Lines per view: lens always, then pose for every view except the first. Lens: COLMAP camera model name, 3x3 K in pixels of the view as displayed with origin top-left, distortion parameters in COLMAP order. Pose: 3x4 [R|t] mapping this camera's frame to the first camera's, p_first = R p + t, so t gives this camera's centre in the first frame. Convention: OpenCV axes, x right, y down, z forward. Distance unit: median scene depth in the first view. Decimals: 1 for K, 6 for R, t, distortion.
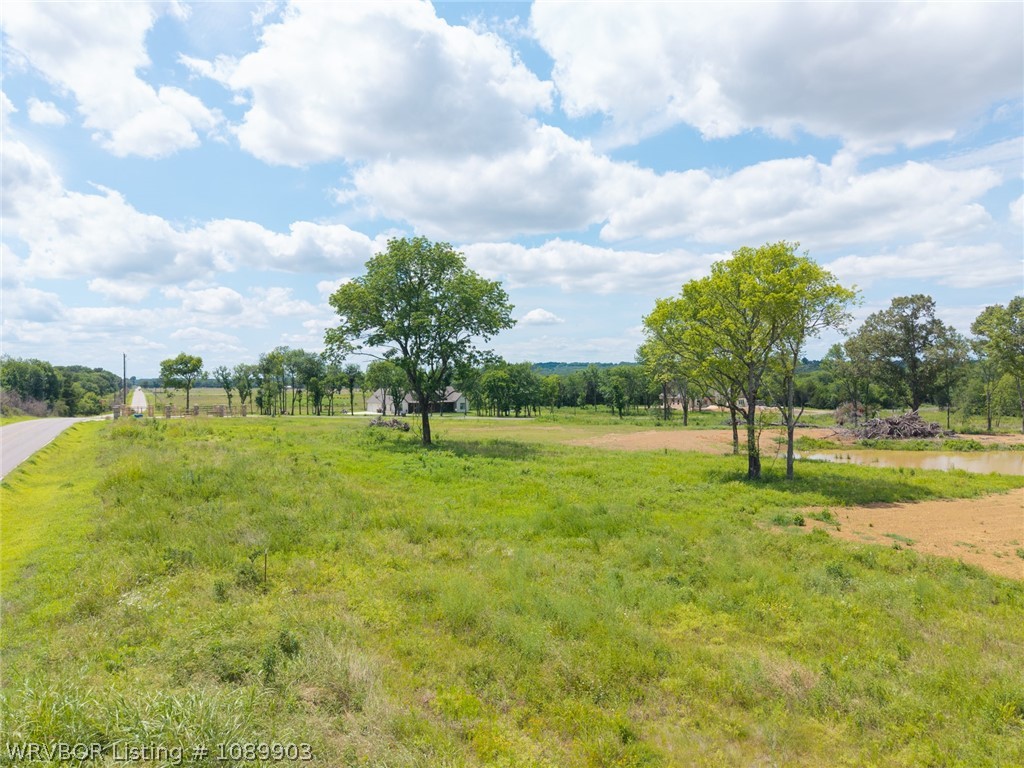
lens RADIAL K [[690.5, 0, 512.0], [0, 690.5, 384.0], [0, 0, 1]] dist [0.032986, -0.033193]
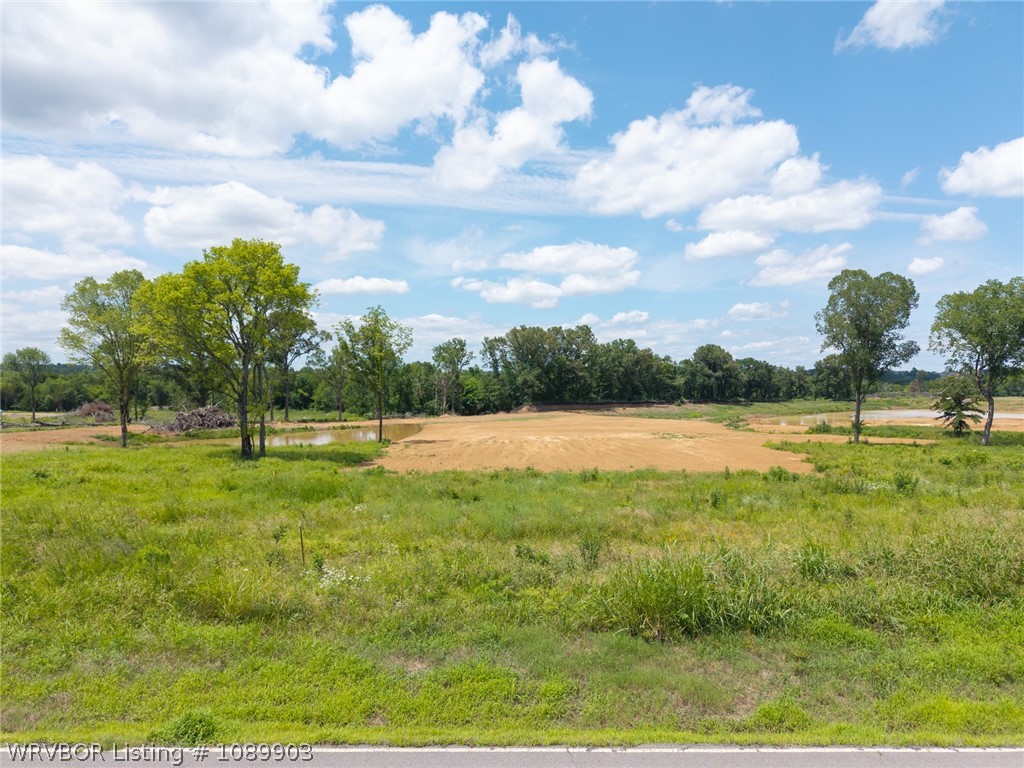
lens RADIAL K [[688.3, 0, 513.4], [0, 688.3, 391.1], [0, 0, 1]] dist [0.060054, -0.080240]
pose [[0.436261, -0.006532, 0.899796, -0.194859], [0.003883, 0.999978, 0.005377, 0.012376], [-0.899812, 0.001149, 0.436277, 0.074789]]
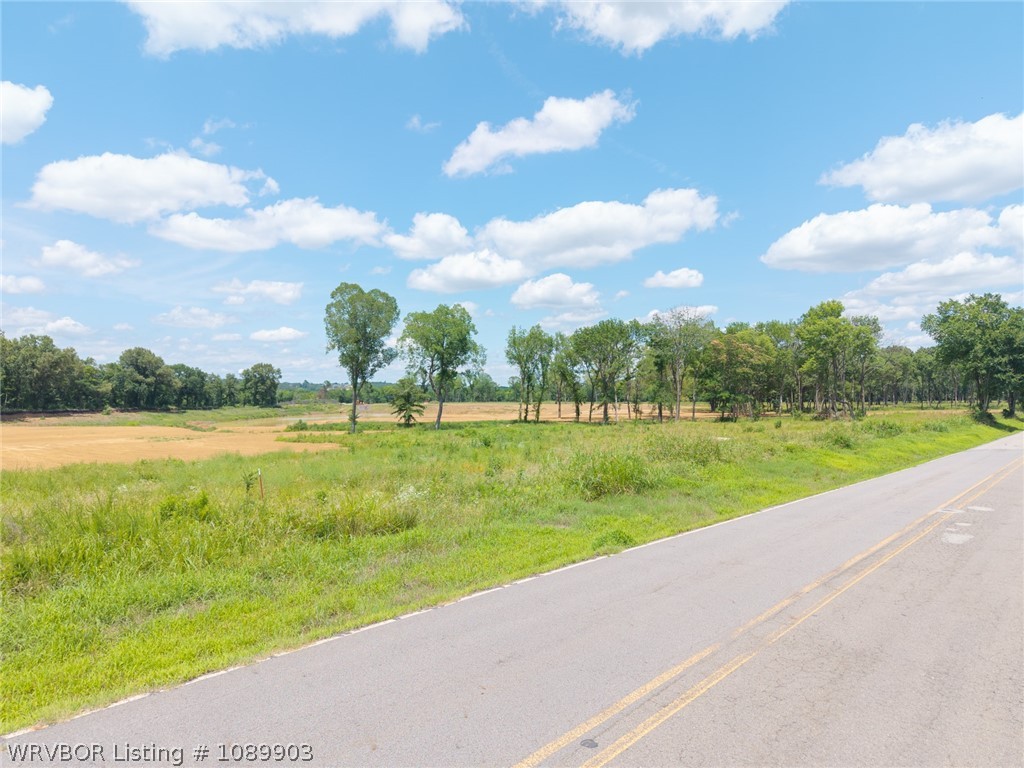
lens RADIAL K [[690.5, 0, 512.0], [0, 690.5, 384.0], [0, 0, 1]] dist [0.032986, -0.033193]
pose [[-0.363502, 0.018856, 0.931402, -0.225460], [0.009552, 0.999818, -0.016513, 0.027884], [-0.931544, 0.002895, -0.363616, 0.193444]]
